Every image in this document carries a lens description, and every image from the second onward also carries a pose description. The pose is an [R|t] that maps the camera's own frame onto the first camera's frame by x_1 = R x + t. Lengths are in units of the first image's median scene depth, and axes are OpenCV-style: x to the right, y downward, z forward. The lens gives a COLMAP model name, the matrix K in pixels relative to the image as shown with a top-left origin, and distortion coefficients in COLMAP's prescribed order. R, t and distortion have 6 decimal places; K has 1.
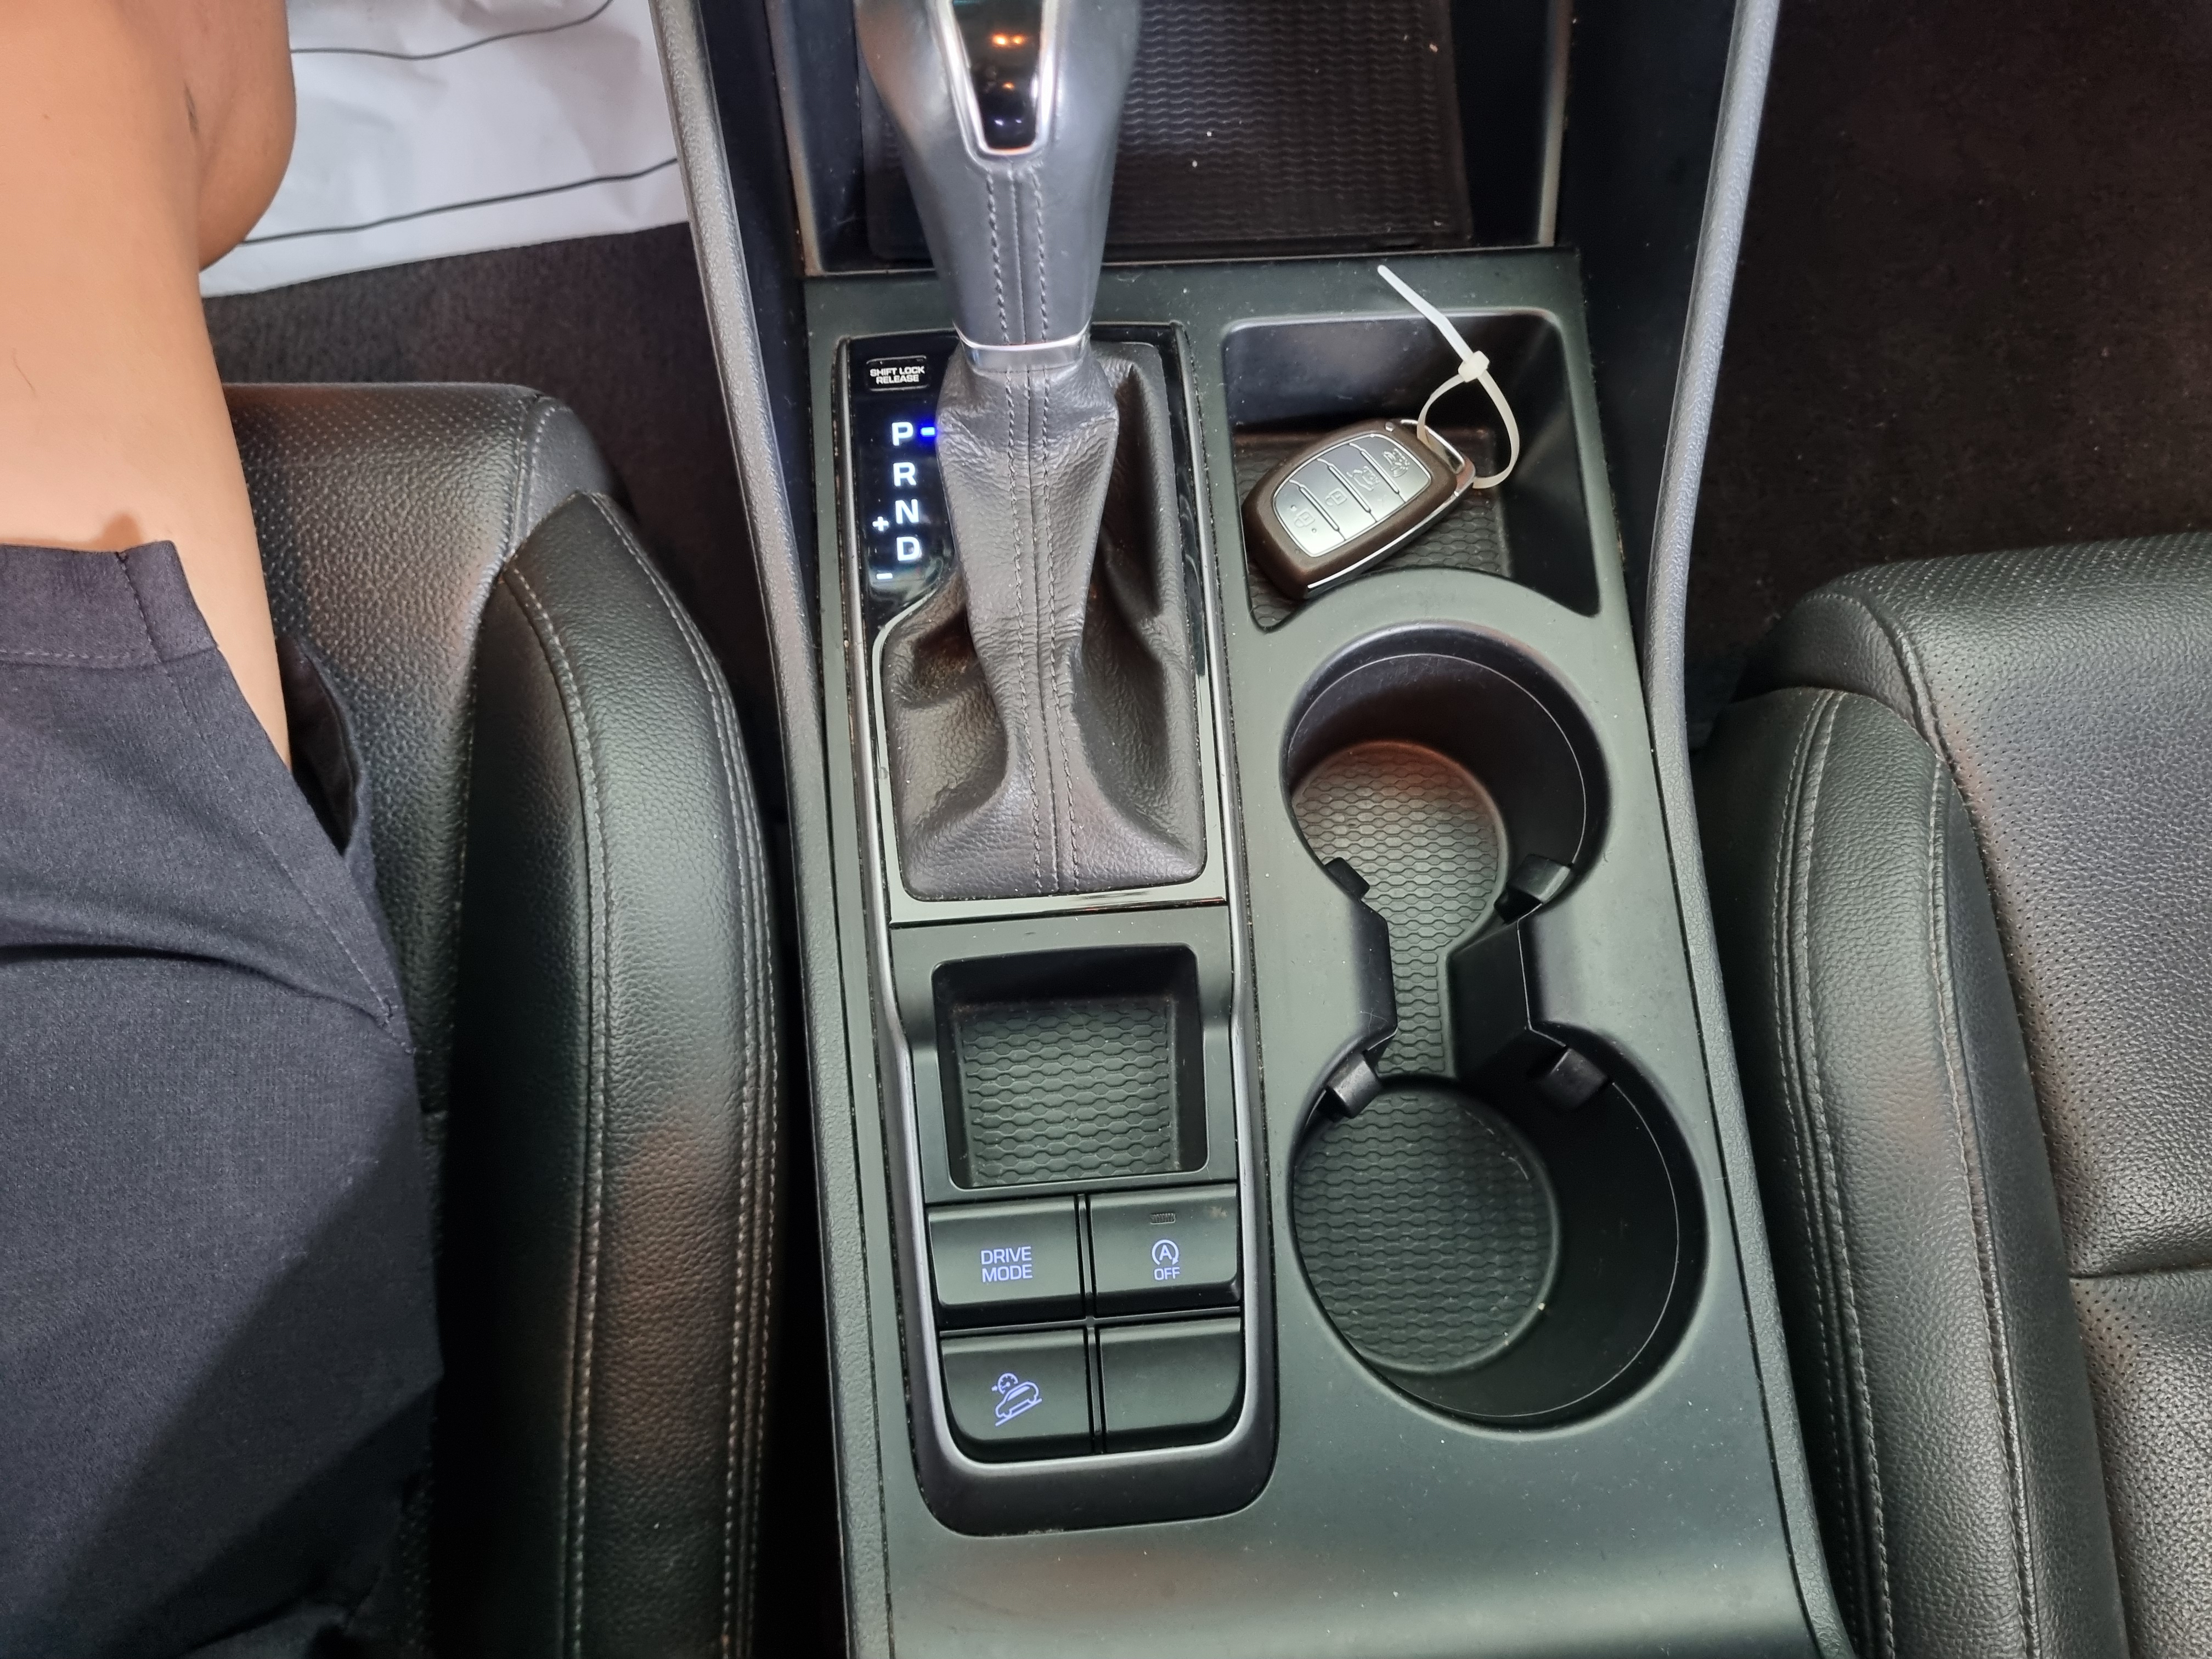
lens RADIAL K [[1660.6, 0, 1107.3], [0, 1660.6, 825.3], [0, 0, 1]] dist [0.005149, -0.000244]
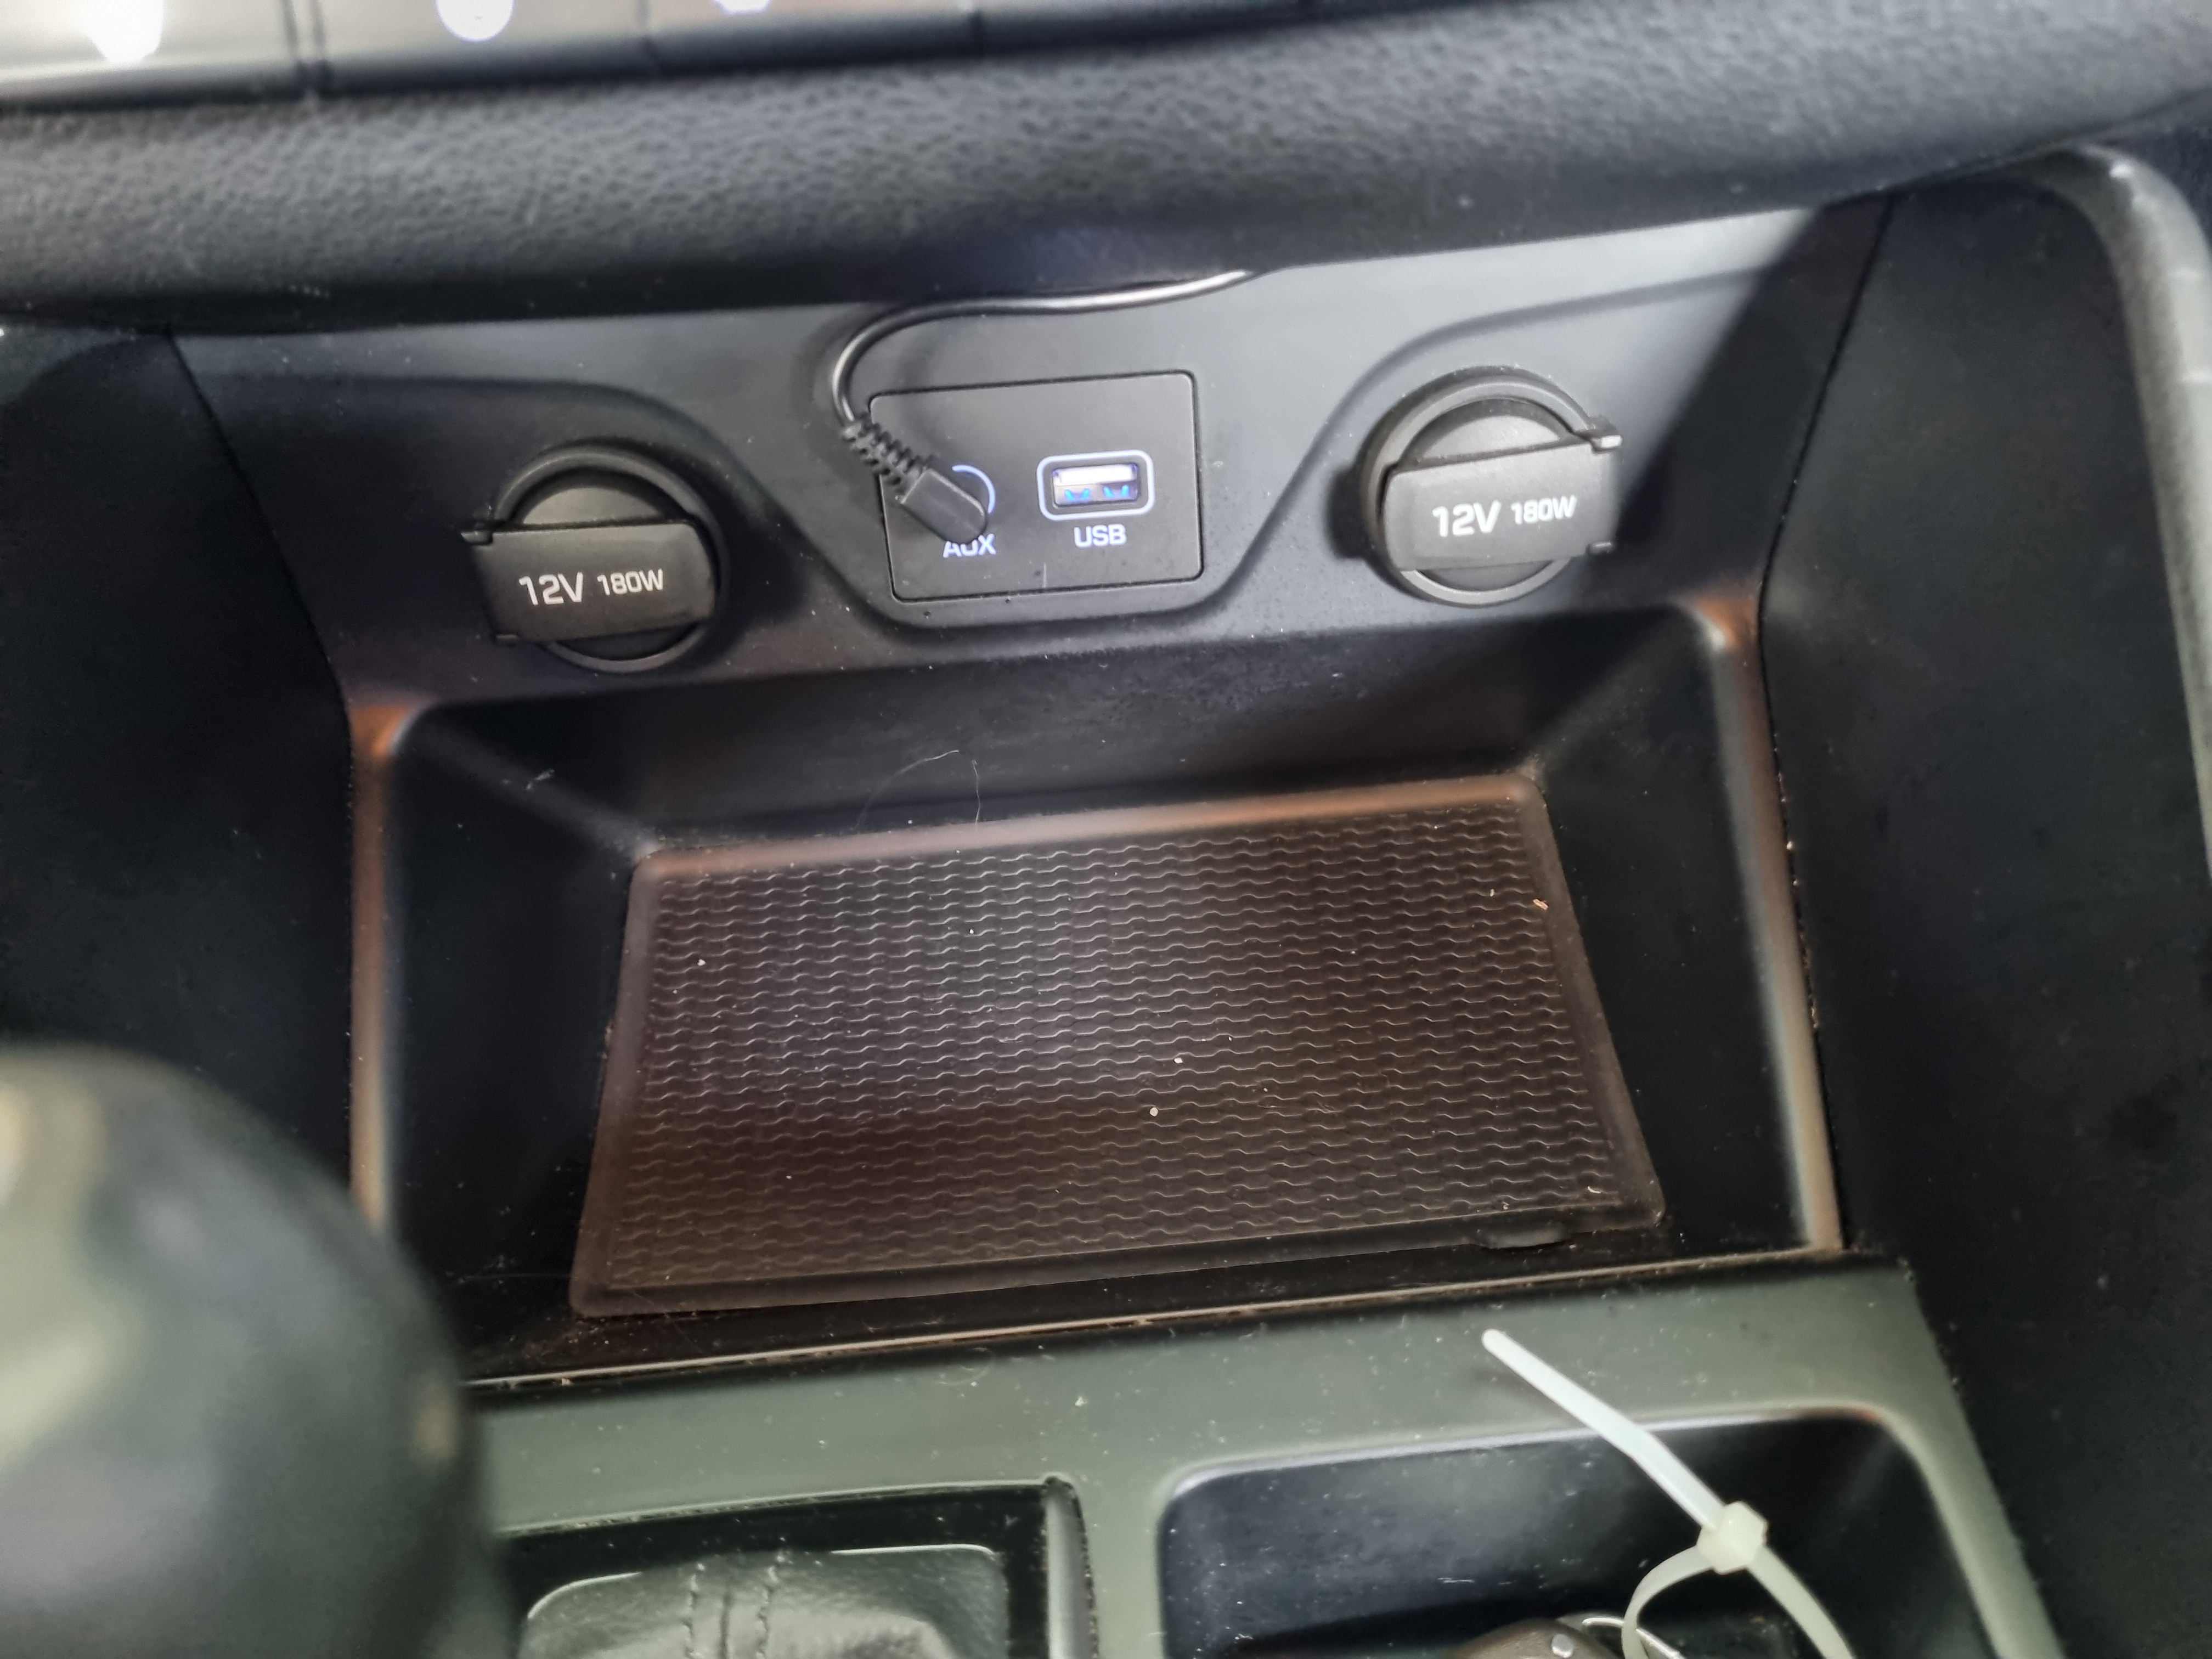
lens RADIAL K [[1660.6, 0, 1103.0], [0, 1660.6, 824.8], [0, 0, 1]] dist [0.005149, -0.000244]
pose [[0.993527, -0.074337, -0.085899, 0.102975], [0.023988, 0.876401, -0.480984, -0.228579], [0.111037, 0.475810, 0.872511, 0.488635]]
